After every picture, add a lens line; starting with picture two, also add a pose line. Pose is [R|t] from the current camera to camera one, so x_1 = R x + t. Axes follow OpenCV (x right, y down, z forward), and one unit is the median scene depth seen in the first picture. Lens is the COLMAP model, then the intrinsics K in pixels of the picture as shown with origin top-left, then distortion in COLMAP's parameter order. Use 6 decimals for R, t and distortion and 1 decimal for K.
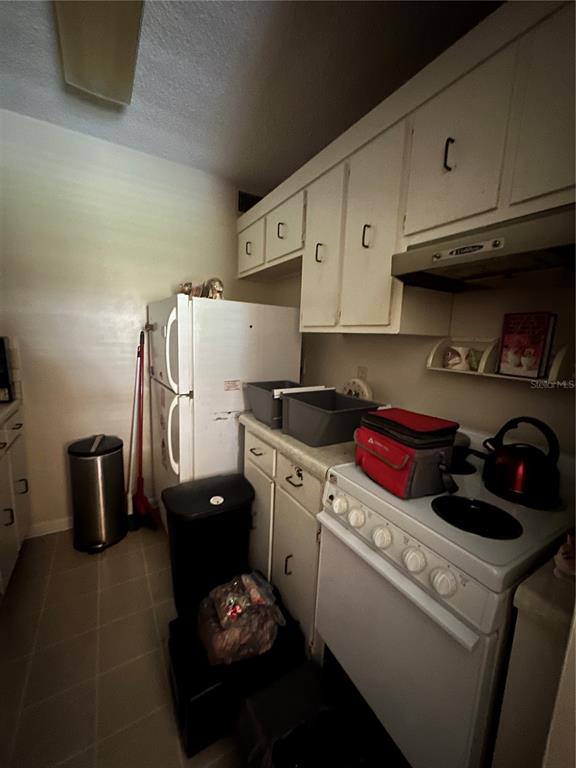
lens RADIAL K [[308.6, 0, 288.0], [0, 308.6, 384.0], [0, 0, 1]] dist [0.000109, 0.000070]
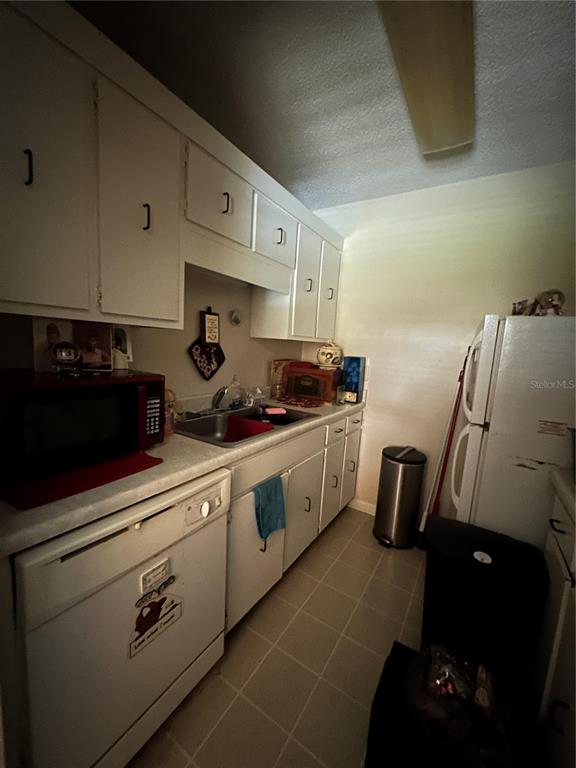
lens RADIAL K [[308.6, 0, 288.0], [0, 308.6, 384.0], [0, 0, 1]] dist [0.000109, 0.000070]
pose [[0.447926, 0.100973, -0.888350, 0.185778], [-0.180843, 0.983297, 0.020580, -0.000556], [0.875590, 0.151433, 0.458705, 0.081912]]
